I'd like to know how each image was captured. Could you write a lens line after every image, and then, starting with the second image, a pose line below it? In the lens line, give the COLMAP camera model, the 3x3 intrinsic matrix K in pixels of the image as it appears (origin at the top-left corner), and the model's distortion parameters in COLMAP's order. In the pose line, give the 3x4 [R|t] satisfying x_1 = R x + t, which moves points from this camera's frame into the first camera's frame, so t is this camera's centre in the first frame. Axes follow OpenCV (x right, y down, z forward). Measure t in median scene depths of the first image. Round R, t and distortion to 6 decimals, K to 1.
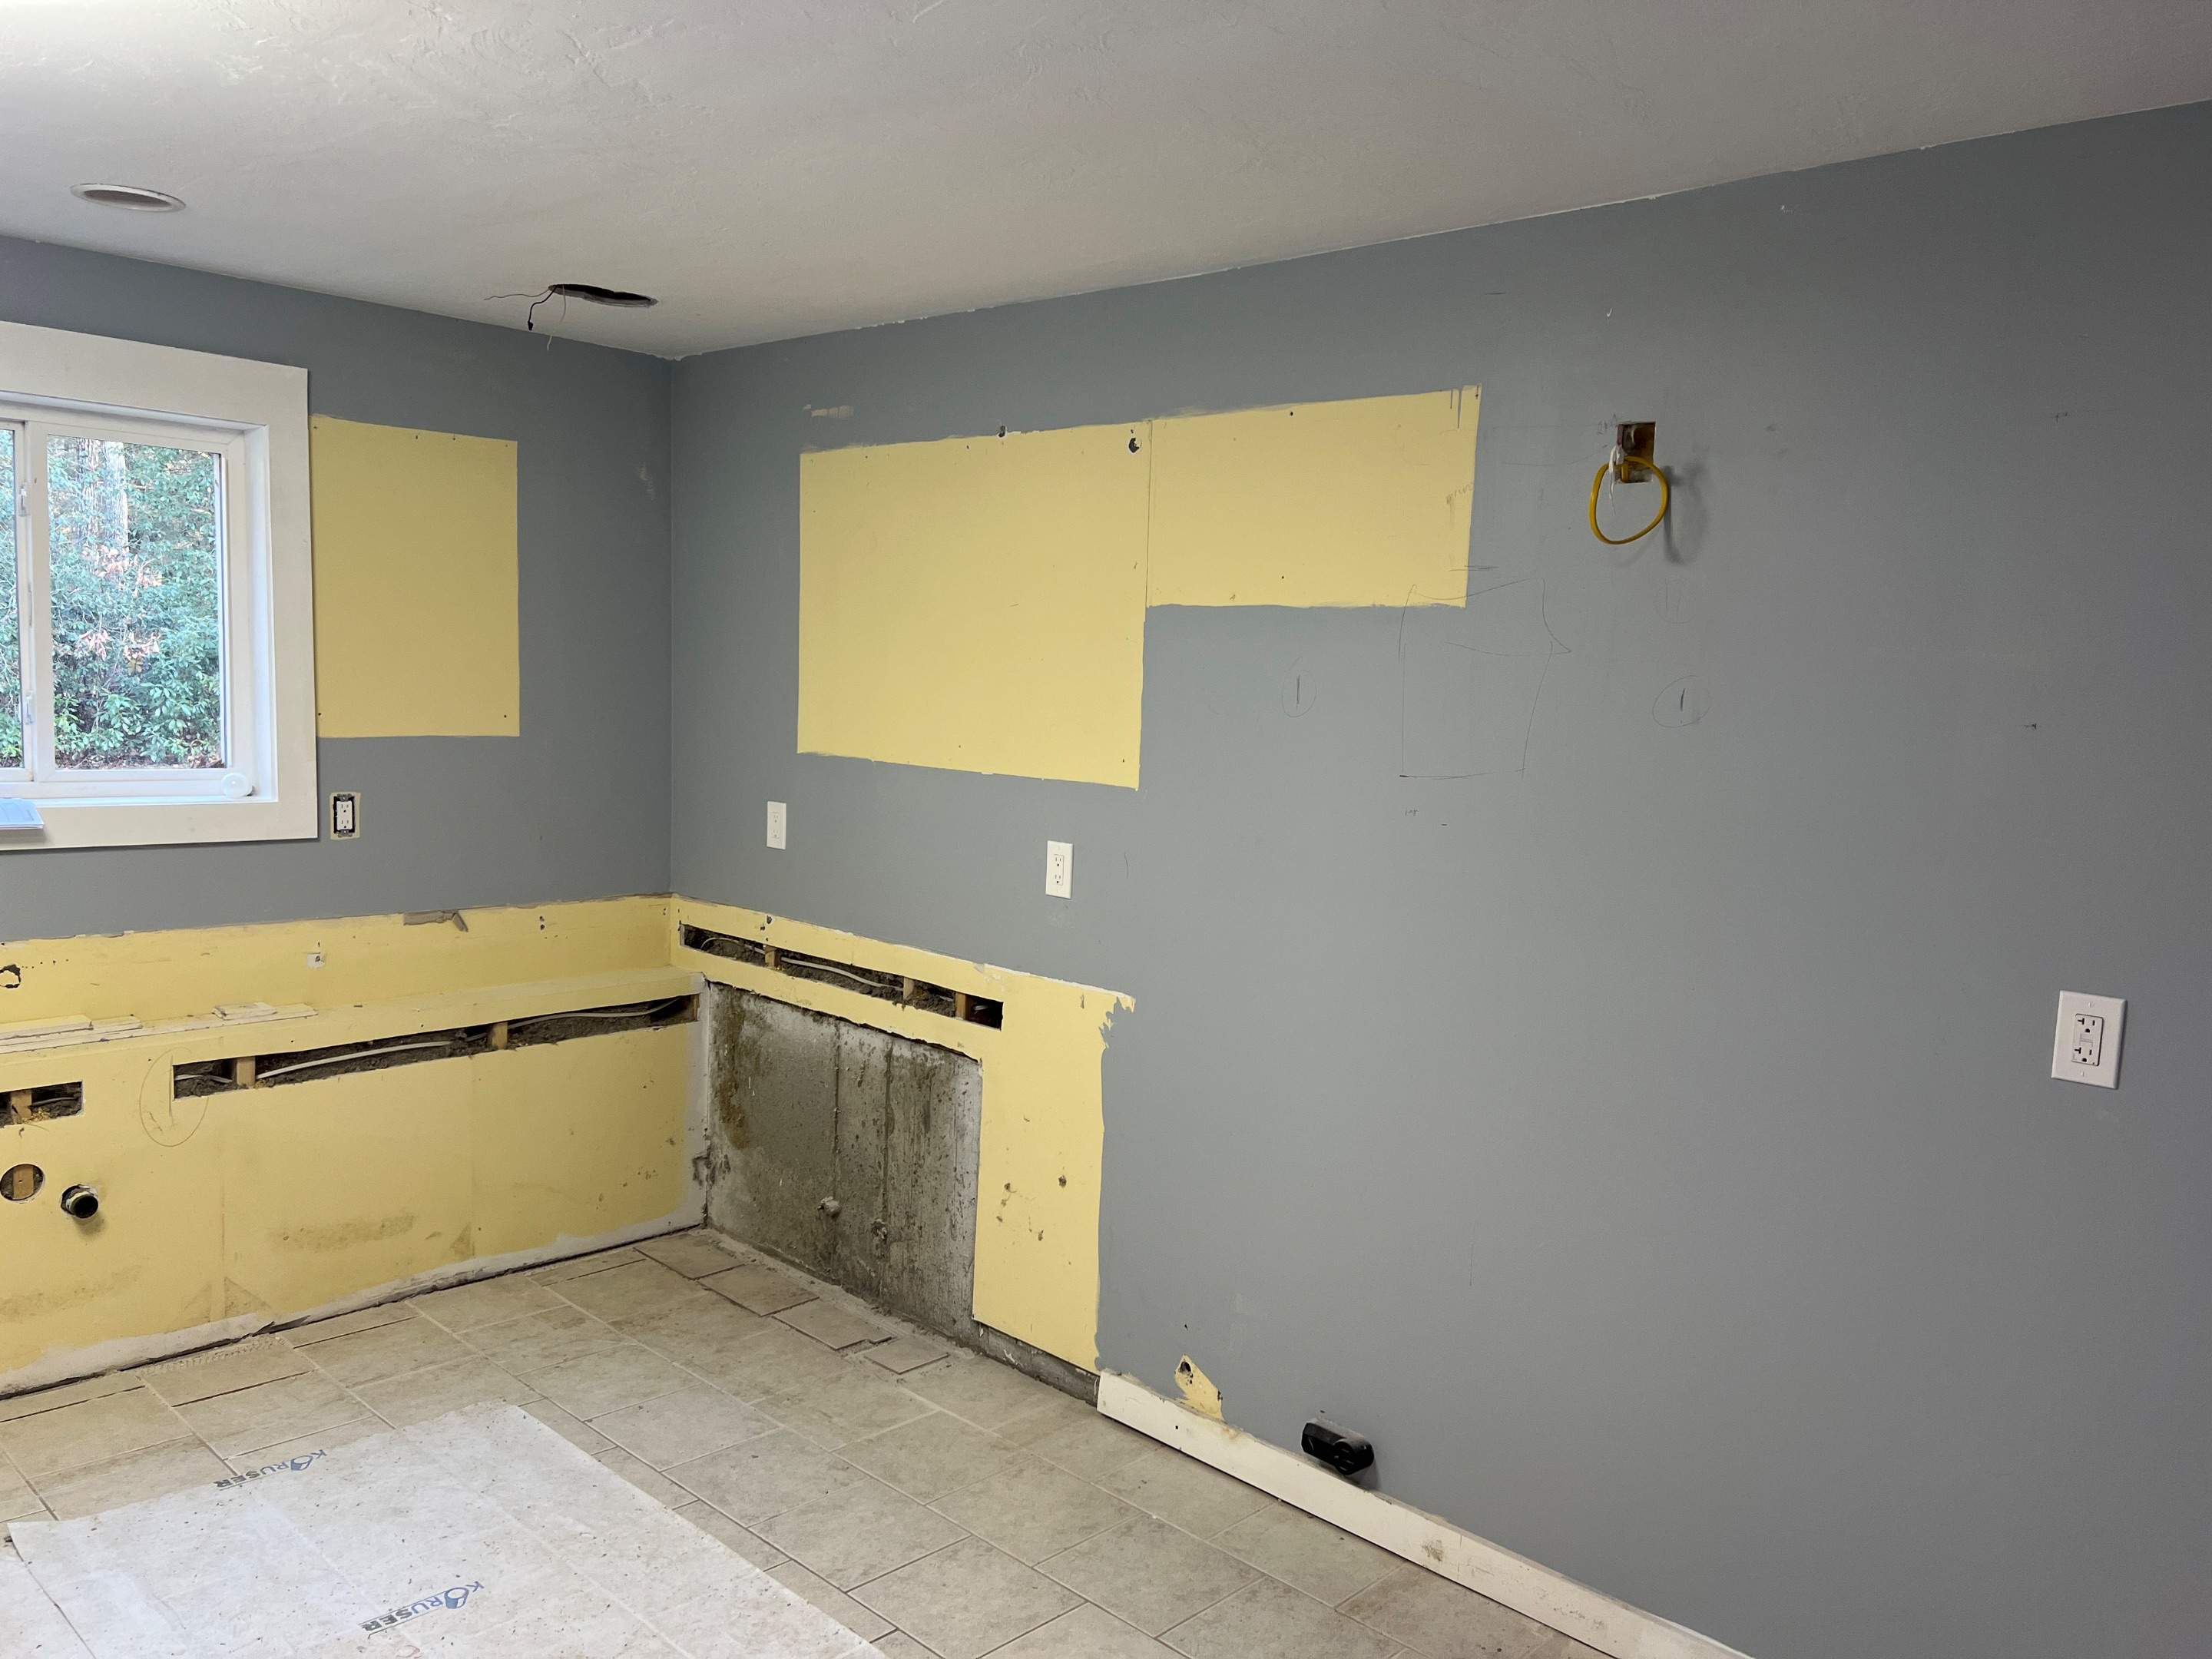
lens RADIAL K [[1659.0, 0, 1107.1], [0, 1659.0, 841.5], [0, 0, 1]] dist [0.064715, -0.079418]
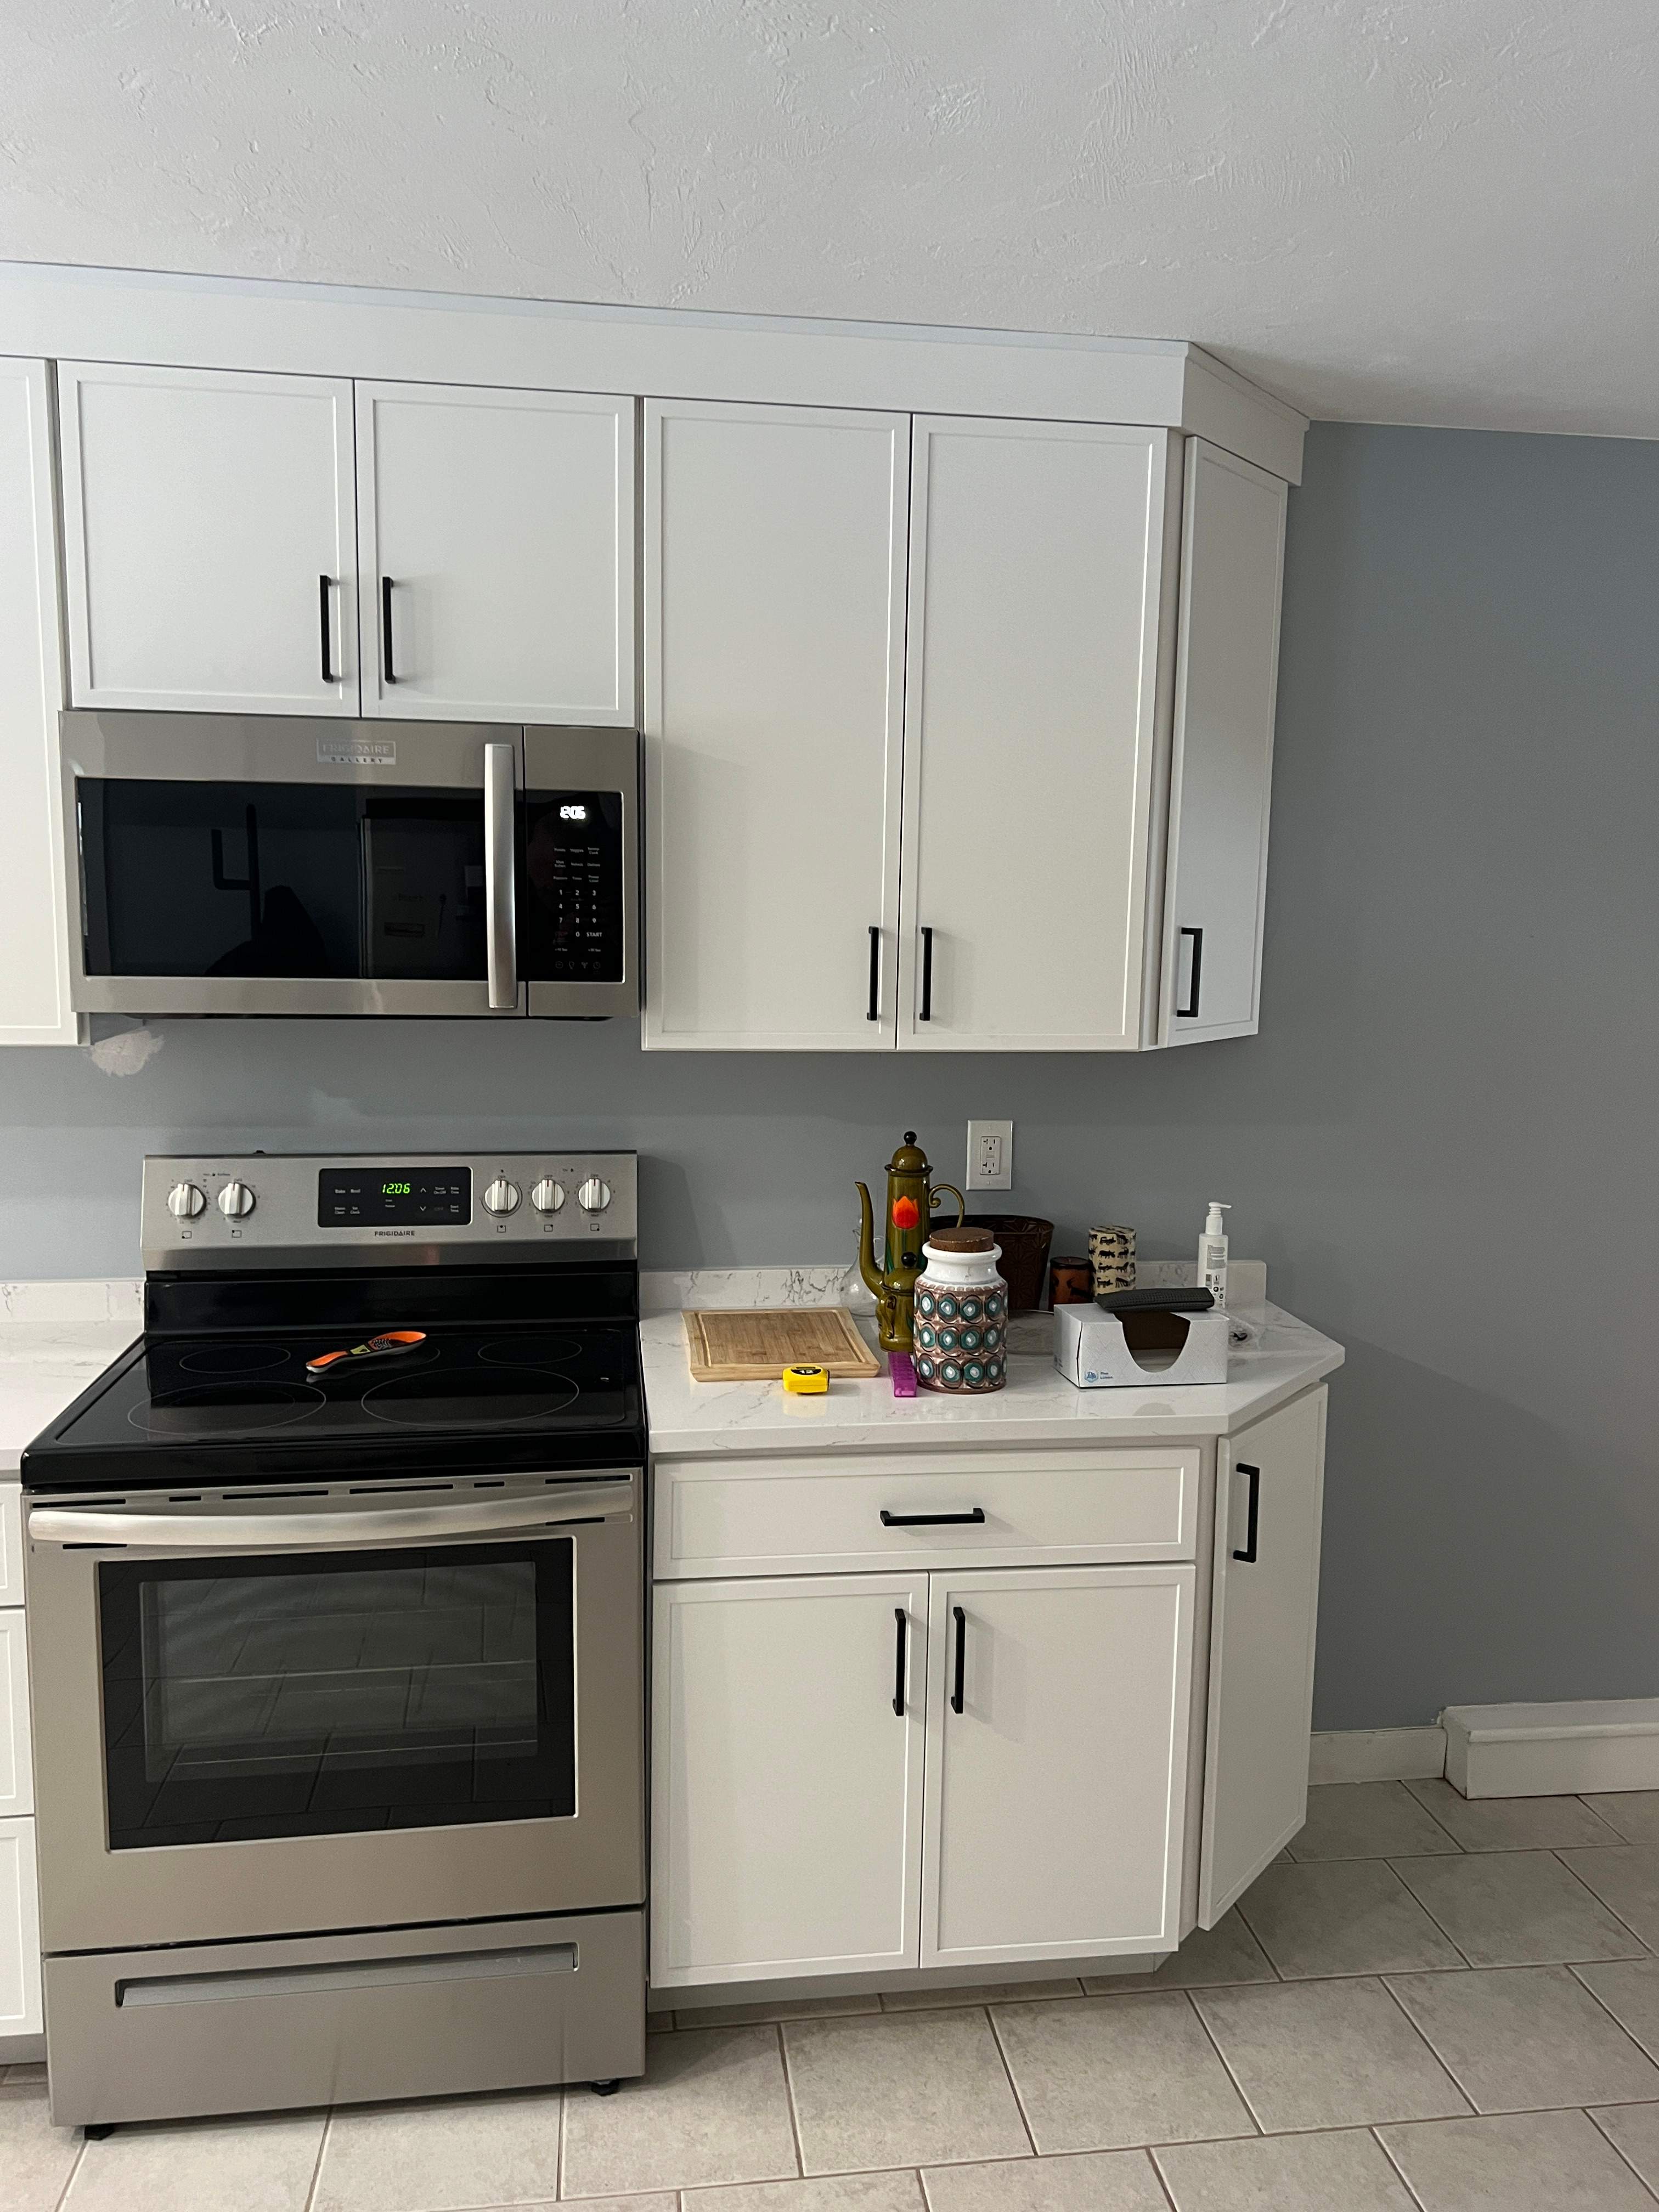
lens RADIAL K [[1668.5, 0, 850.6], [0, 1668.5, 1104.6], [0, 0, 1]] dist [0.039953, -0.045499]
pose [[0.615568, -0.126517, 0.777862, -0.275547], [0.092448, 0.991808, 0.088154, -0.024118], [-0.782642, 0.017647, 0.622222, 0.190534]]
